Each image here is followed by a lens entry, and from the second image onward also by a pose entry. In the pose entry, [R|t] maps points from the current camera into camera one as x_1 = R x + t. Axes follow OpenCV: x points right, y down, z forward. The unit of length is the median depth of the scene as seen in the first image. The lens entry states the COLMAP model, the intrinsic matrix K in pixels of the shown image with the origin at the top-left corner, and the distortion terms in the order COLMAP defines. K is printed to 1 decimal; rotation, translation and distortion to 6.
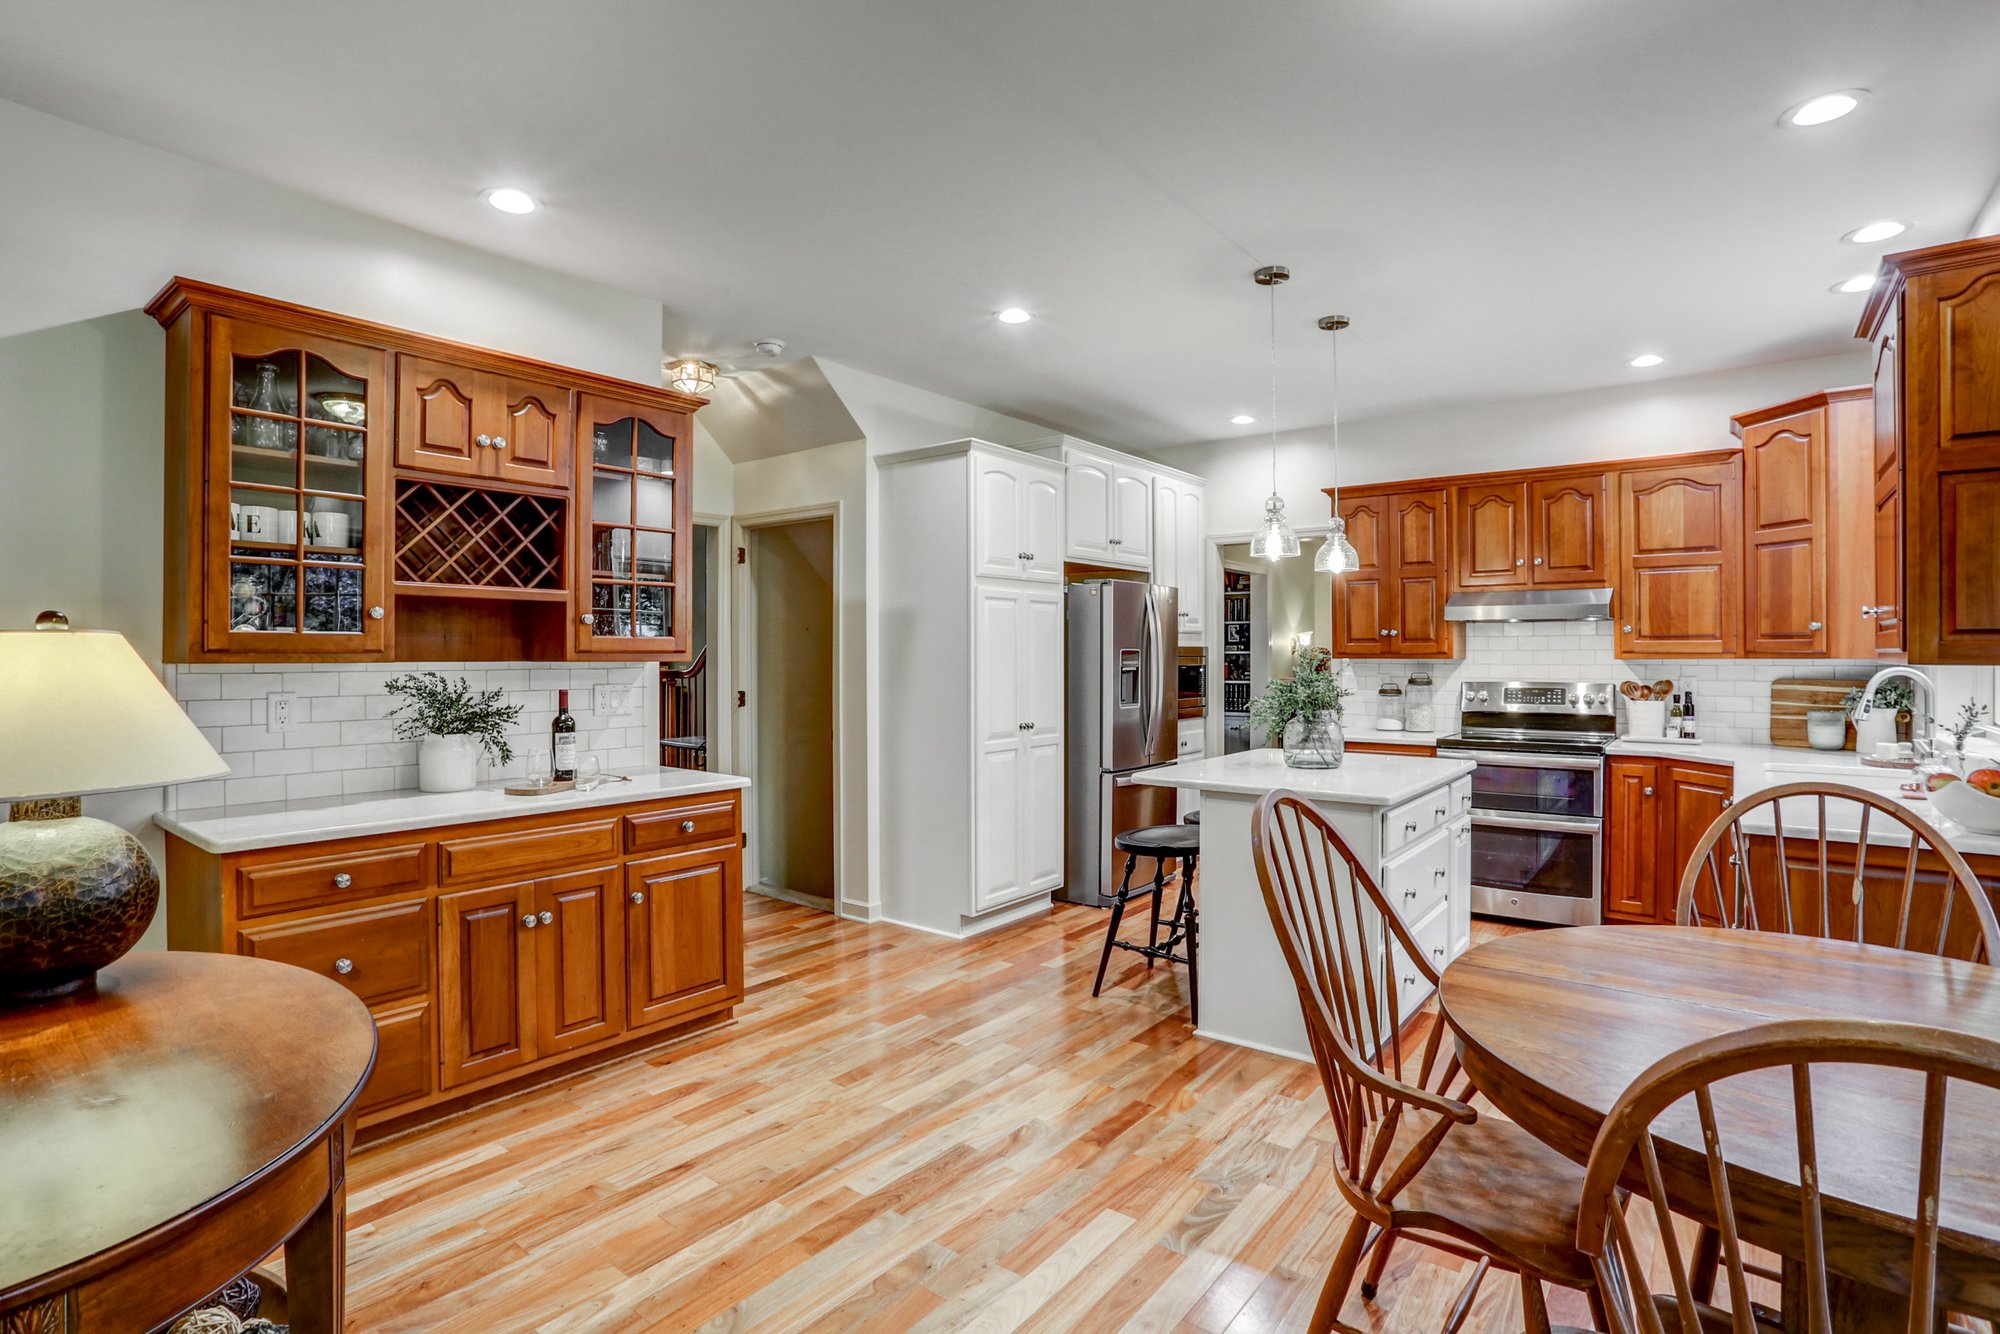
lens RADIAL K [[997.8, 0, 1000.7], [0, 997.8, 656.1], [0, 0, 1]] dist [-0.052894, 0.017422]
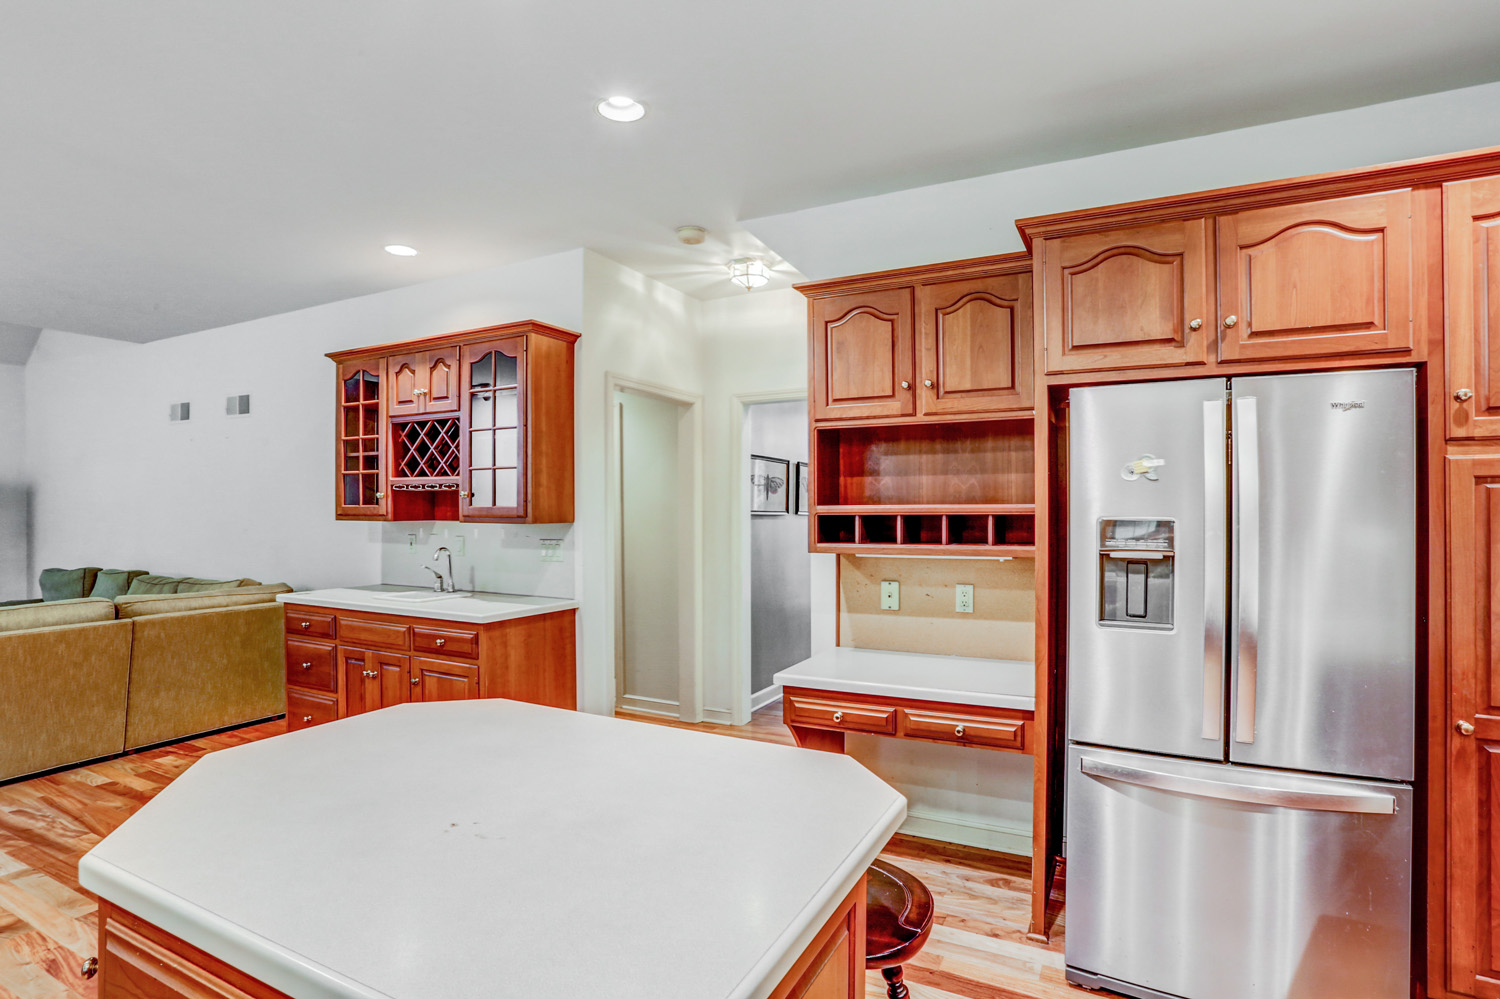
lens RADIAL K [[678.0, 0, 727.9], [0, 678.0, 533.4], [0, 0, 1]] dist [-0.015164, -0.001427]
pose [[0.214158, 0.021656, -0.976559, 0.494413], [-0.008981, 0.999756, 0.020200, -0.001853], [0.976758, 0.004444, 0.214300, 0.851151]]
